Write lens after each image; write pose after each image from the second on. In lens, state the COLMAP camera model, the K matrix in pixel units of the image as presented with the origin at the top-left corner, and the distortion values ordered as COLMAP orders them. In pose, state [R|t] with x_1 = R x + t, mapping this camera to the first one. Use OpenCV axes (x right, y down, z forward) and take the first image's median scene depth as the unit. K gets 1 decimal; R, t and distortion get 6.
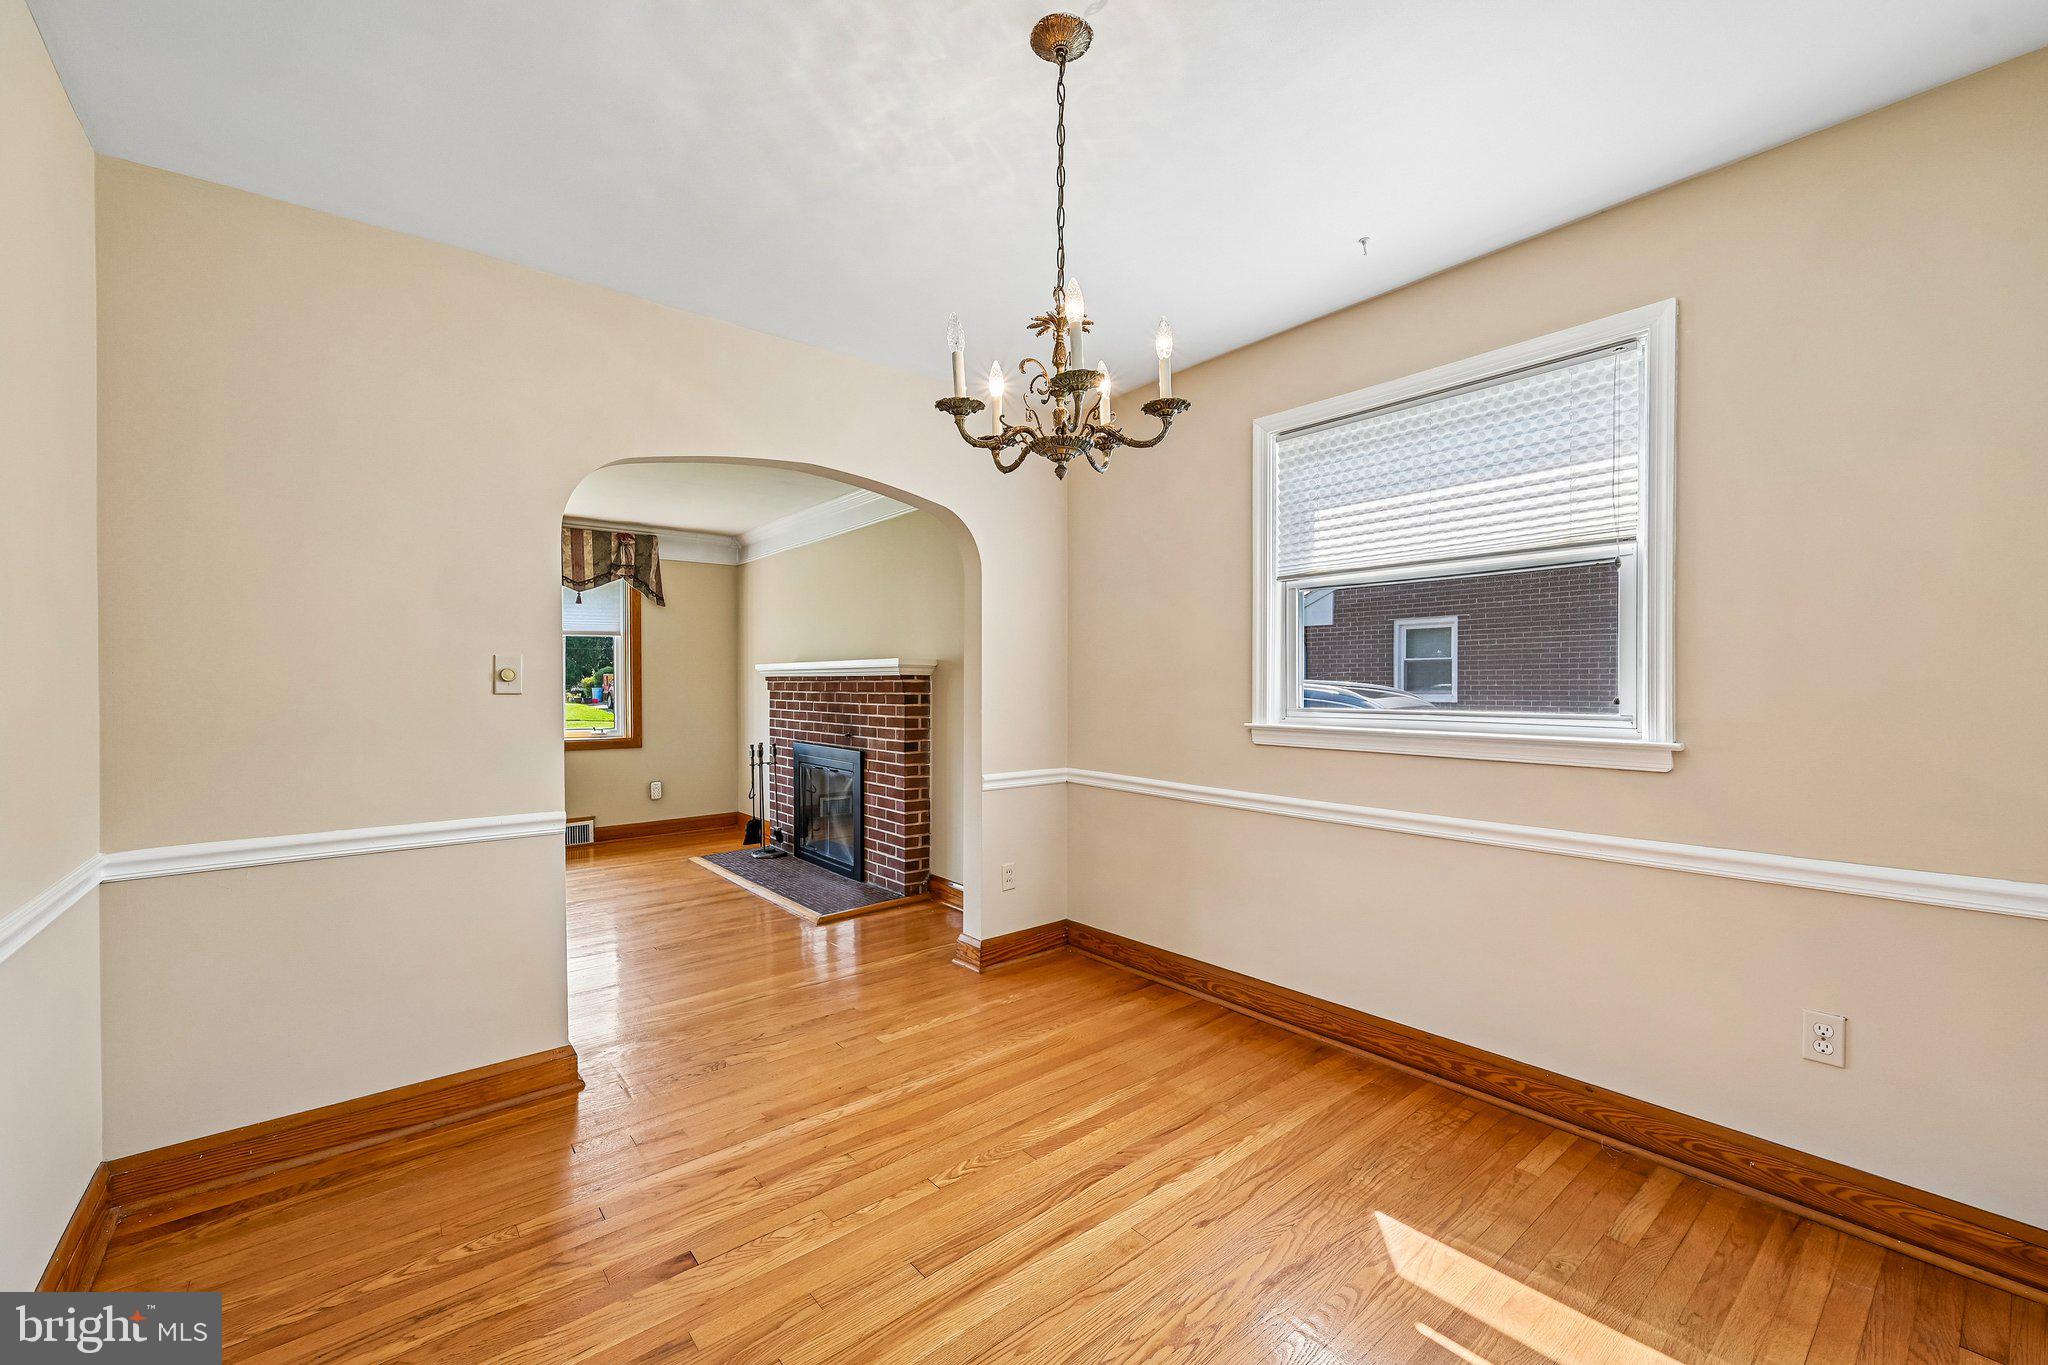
lens RADIAL K [[821.5, 0, 1029.6], [0, 821.5, 693.0], [0, 0, 1]] dist [-0.002825, 0.001072]
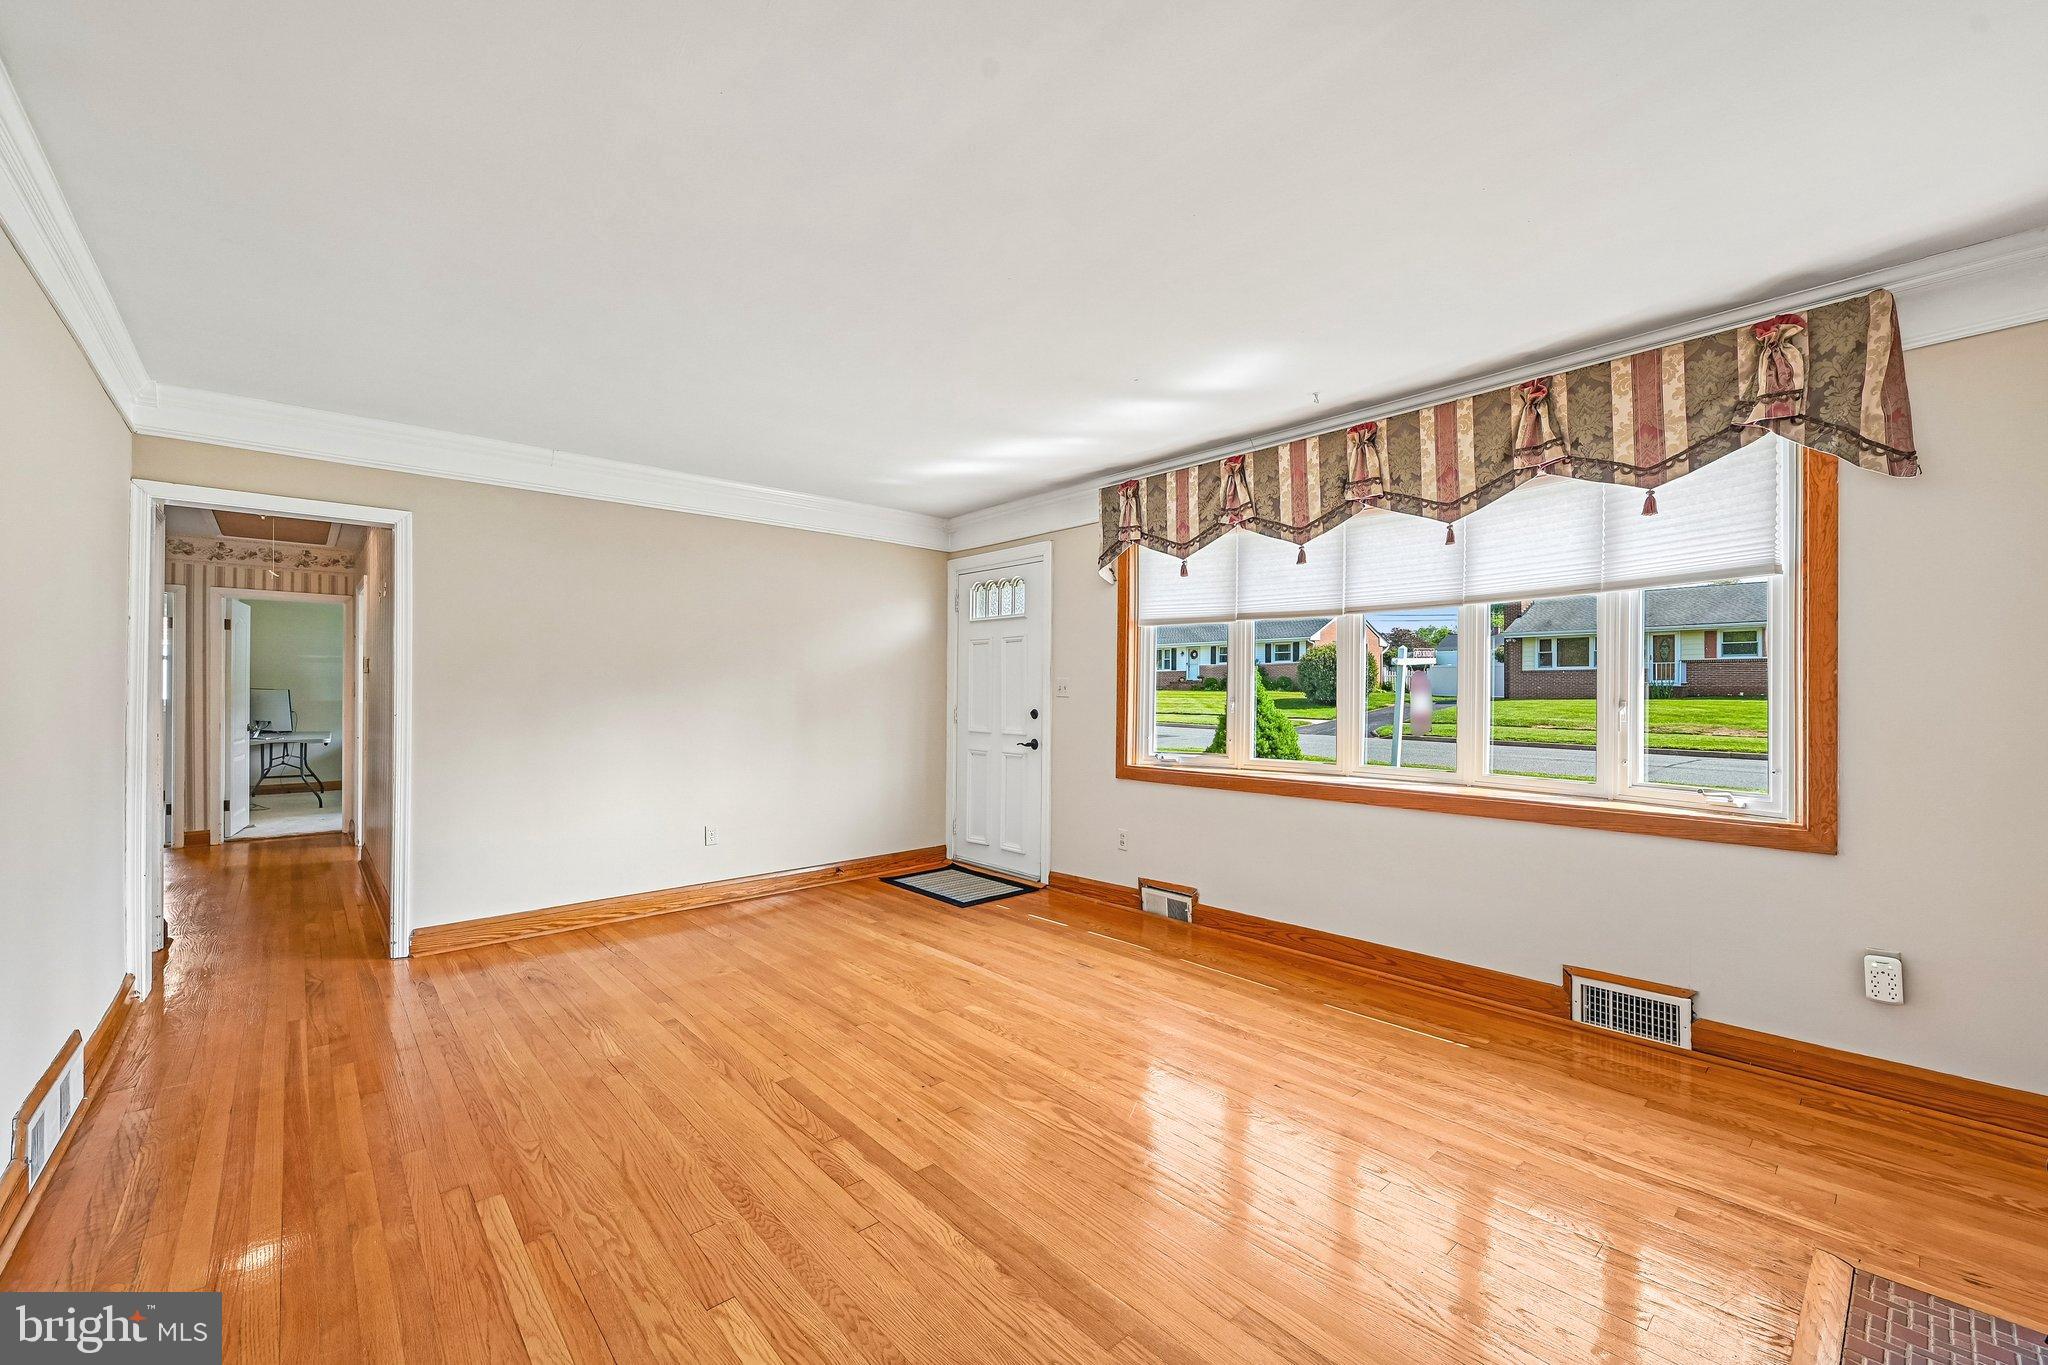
lens RADIAL K [[821.5, 0, 1039.3], [0, 821.5, 691.9], [0, 0, 1]] dist [-0.002825, 0.001072]
pose [[0.041543, 0.001198, -0.999136, -0.242340], [-0.011604, 0.999932, 0.000716, -0.015419], [0.999069, 0.011564, 0.041555, 1.439160]]
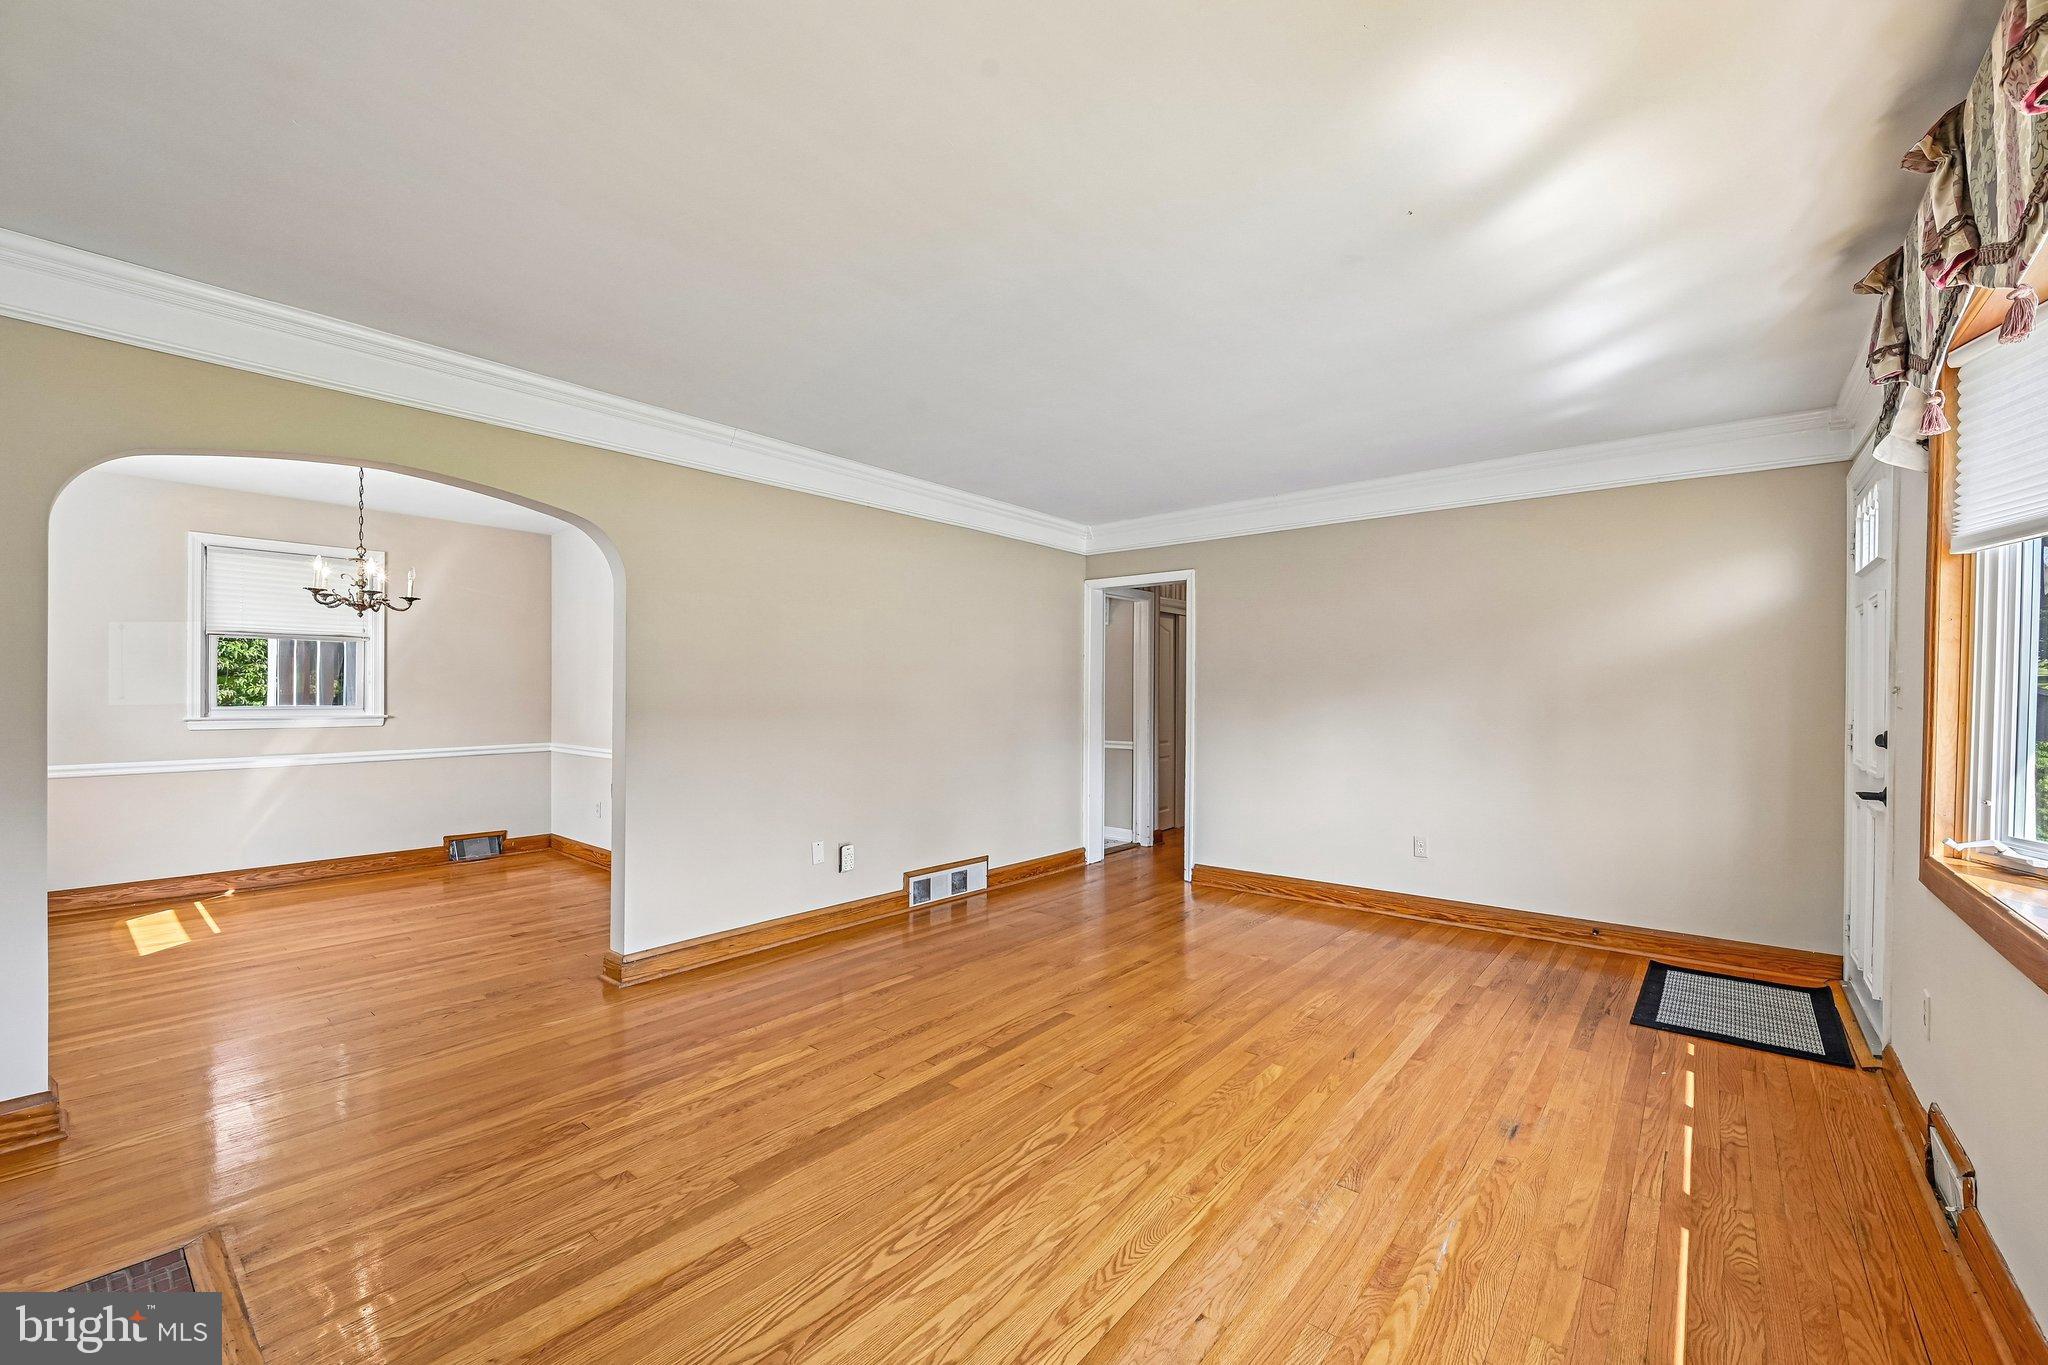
lens RADIAL K [[821.5, 0, 1026.1], [0, 821.5, 689.6], [0, 0, 1]] dist [-0.002825, 0.001072]
pose [[-0.984217, -0.001401, -0.176960, -0.933395], [-0.002461, 0.999980, 0.005770, -0.026753], [0.176949, 0.006114, -0.984201, 2.311144]]
